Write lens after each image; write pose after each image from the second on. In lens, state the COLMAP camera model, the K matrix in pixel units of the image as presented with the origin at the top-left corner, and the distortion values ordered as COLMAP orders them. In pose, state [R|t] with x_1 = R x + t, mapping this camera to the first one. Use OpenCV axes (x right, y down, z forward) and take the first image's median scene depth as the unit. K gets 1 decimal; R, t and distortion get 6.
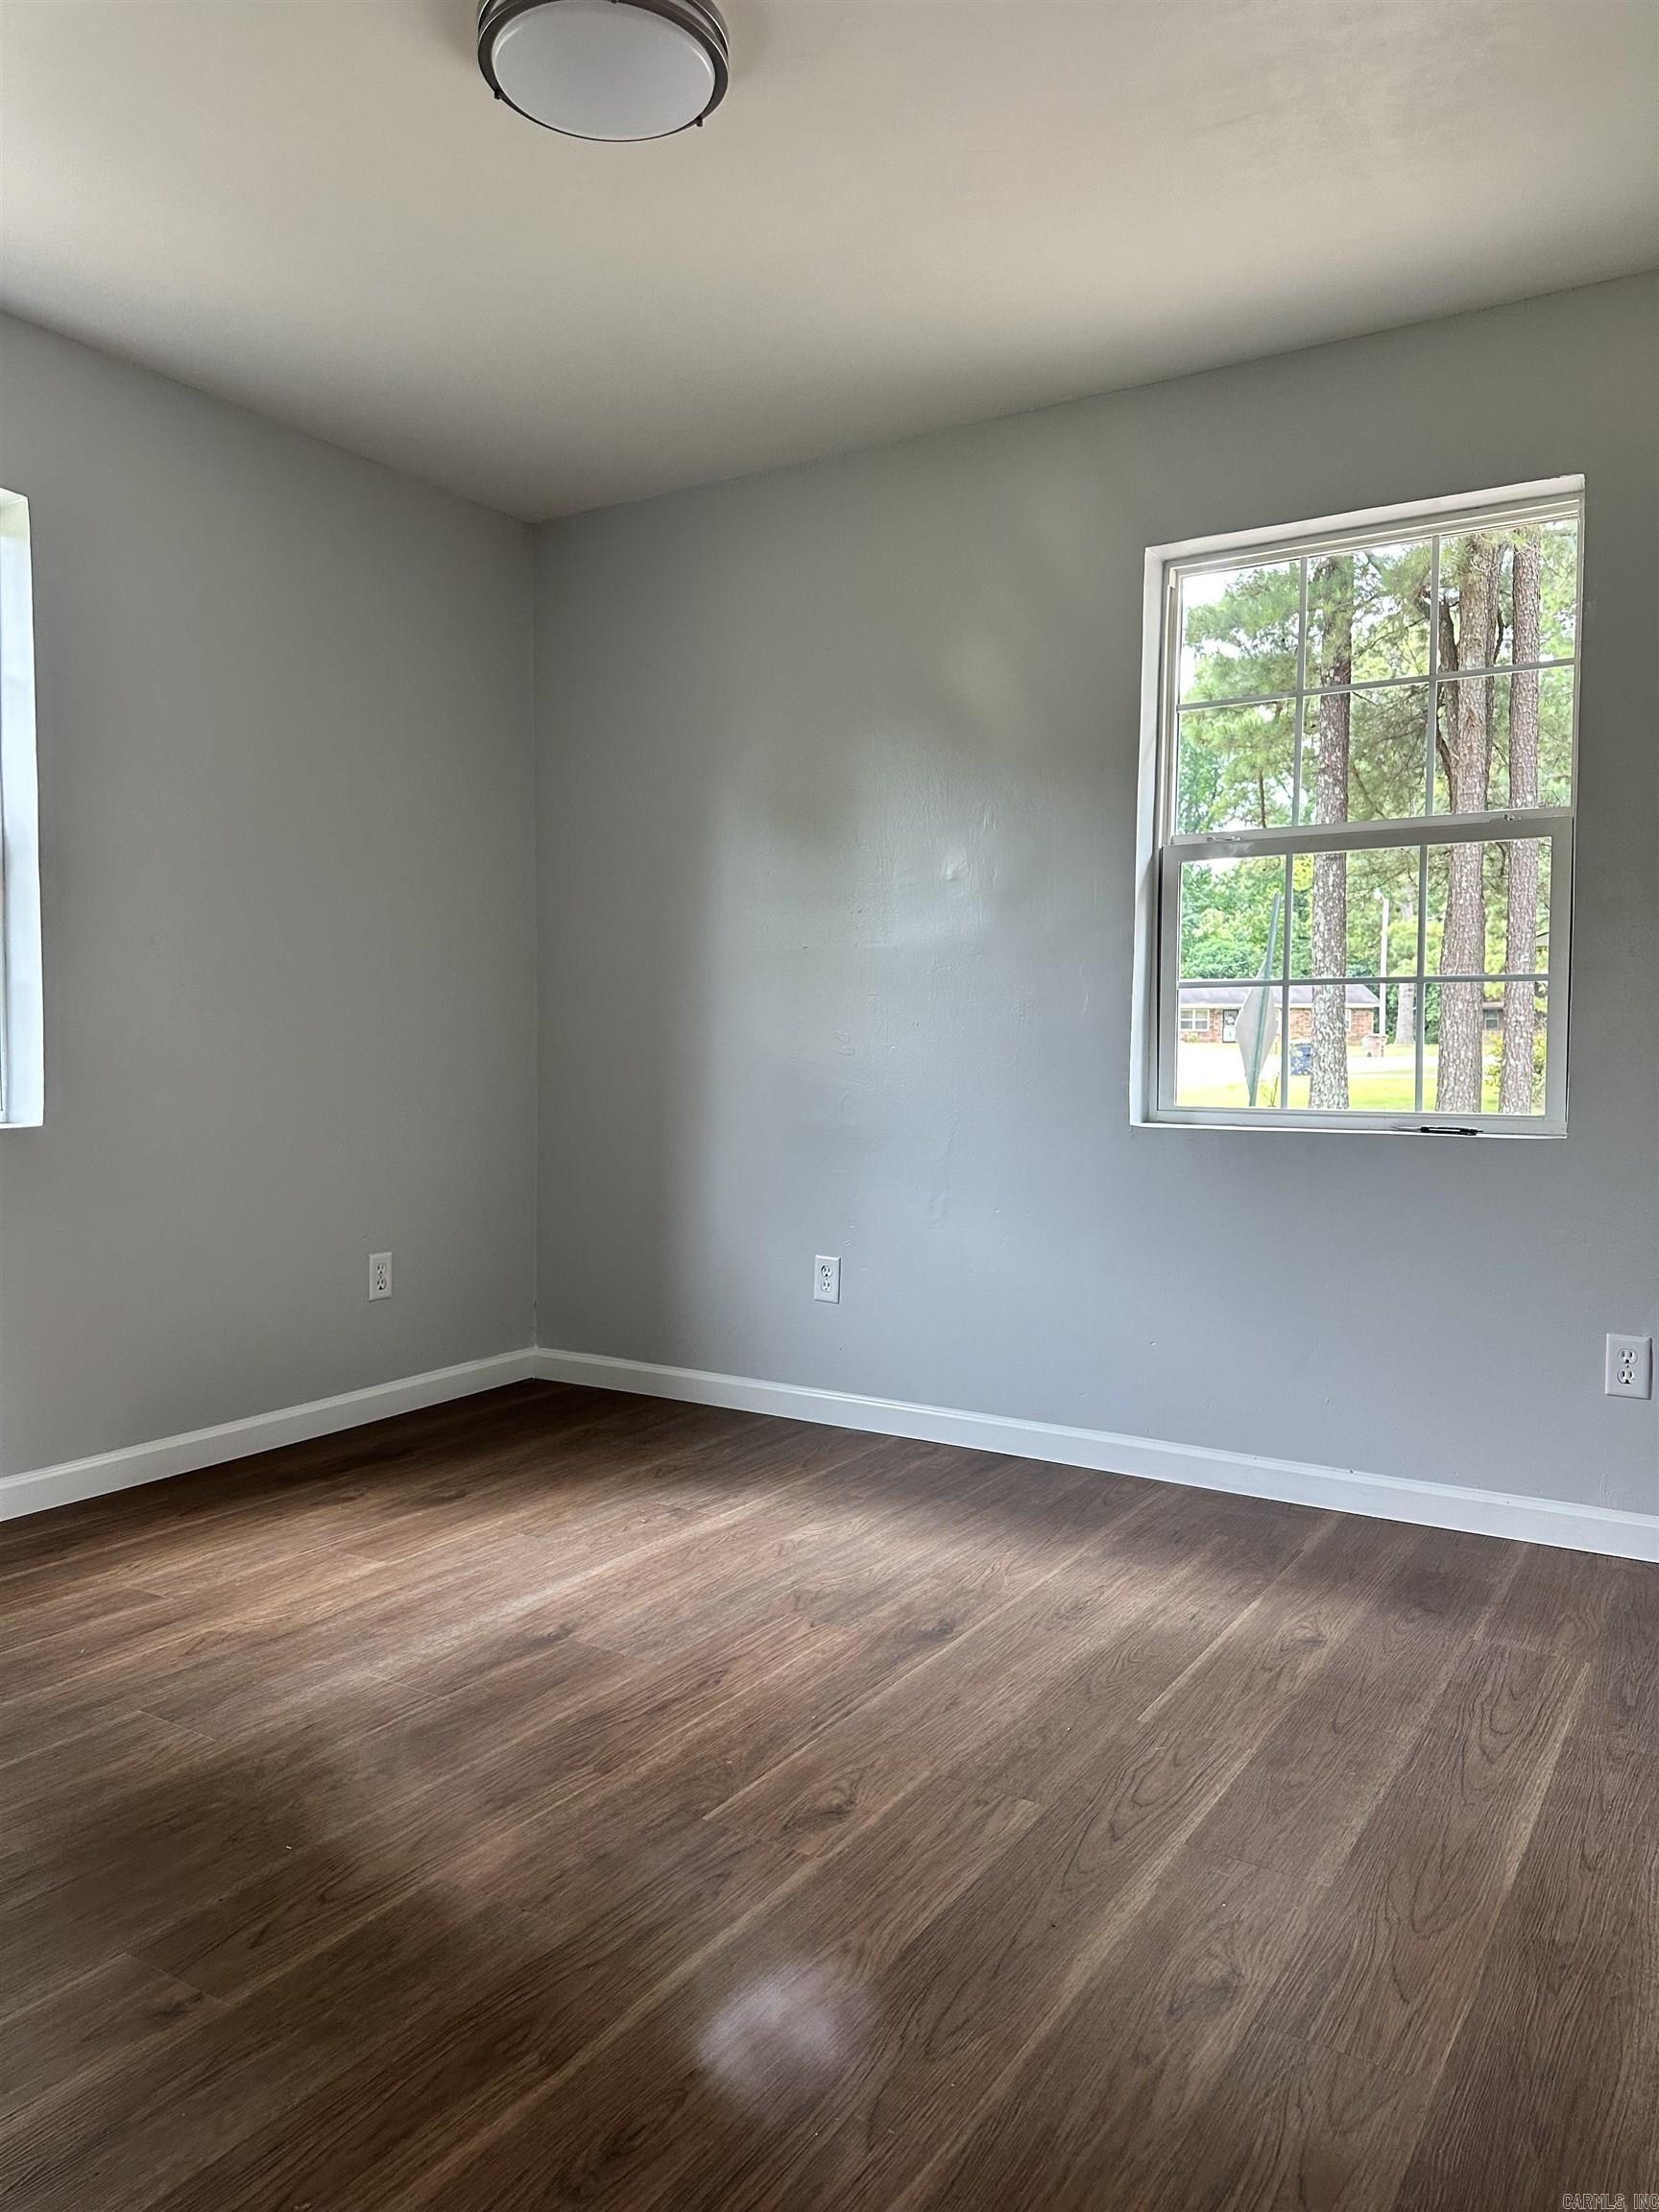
lens RADIAL K [[1553.8, 0, 823.2], [0, 1553.8, 1104.2], [0, 0, 1]] dist [0.048108, -0.067779]
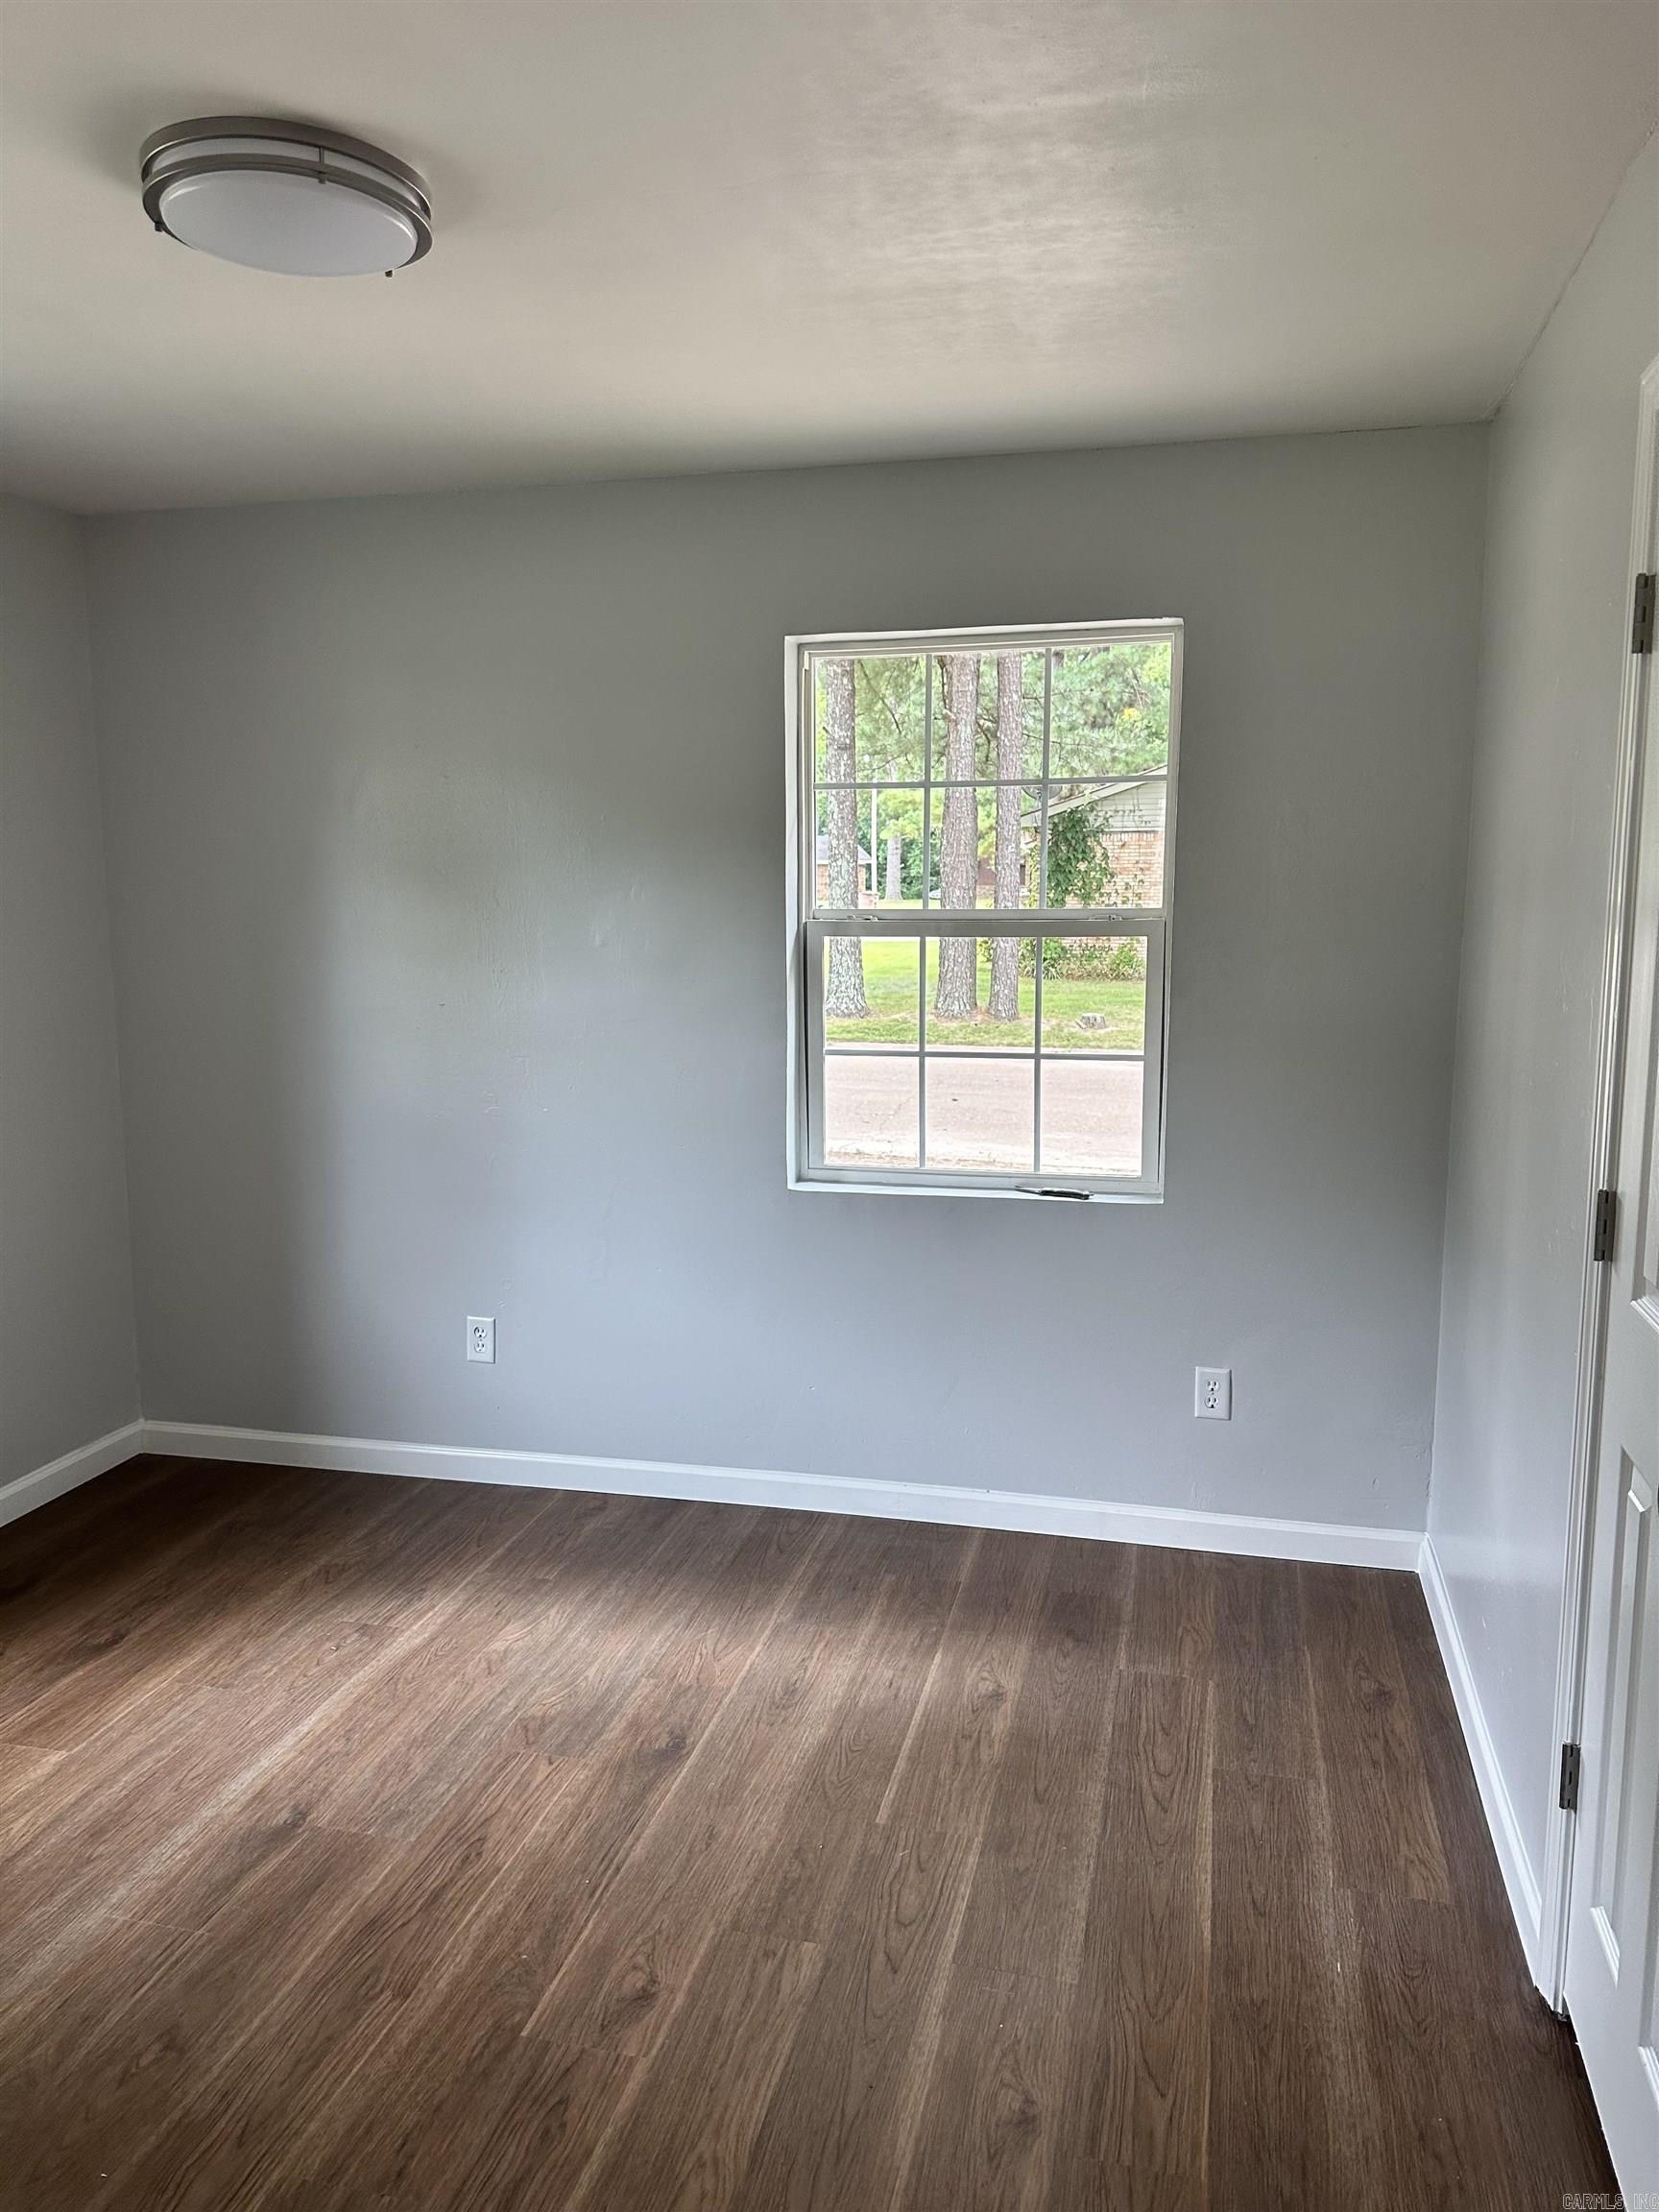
lens RADIAL K [[1554.3, 0, 835.3], [0, 1554.3, 1114.7], [0, 0, 1]] dist [0.027091, -0.033528]
pose [[0.948899, -0.054542, 0.310832, -0.128349], [0.024390, 0.994680, 0.100081, -0.194842], [-0.314637, -0.087386, 0.945181, -0.000820]]
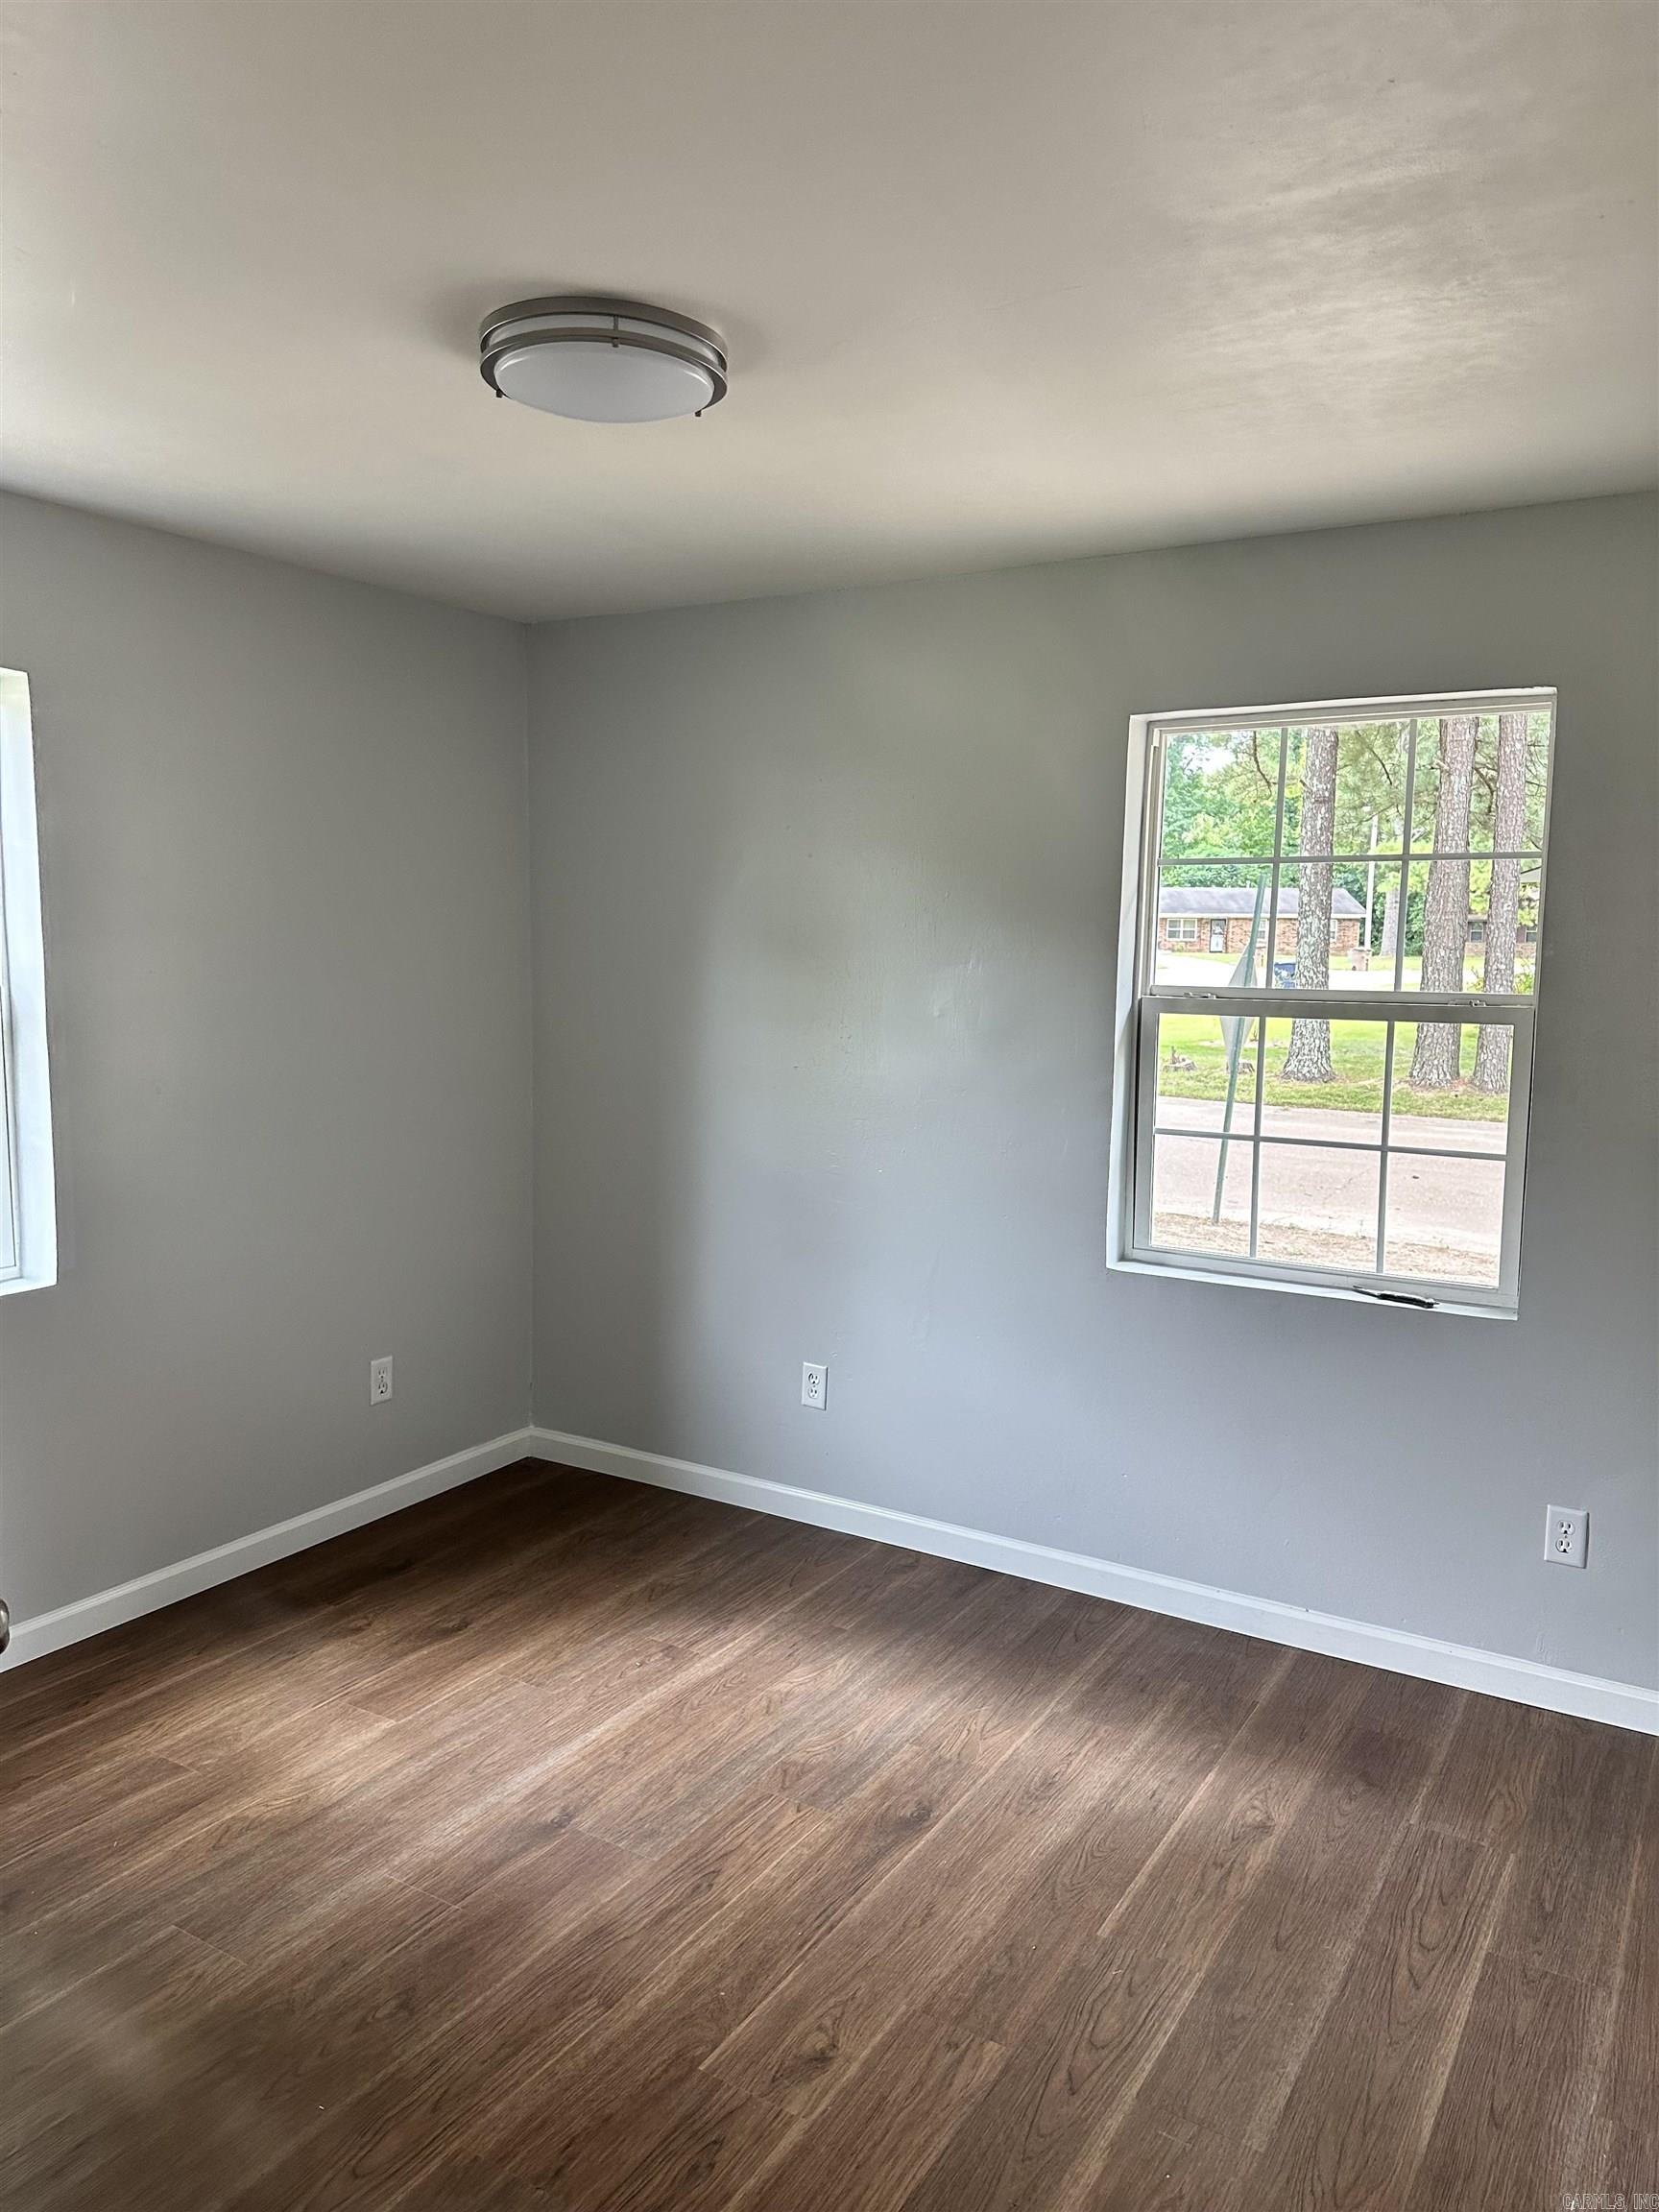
lens RADIAL K [[1554.3, 0, 835.3], [0, 1554.3, 1114.7], [0, 0, 1]] dist [0.027091, -0.033528]
pose [[0.999827, 0.007522, 0.017017, -0.003621], [-0.008634, 0.997767, 0.066228, -0.215565], [-0.016481, -0.066364, 0.997659, -0.037227]]
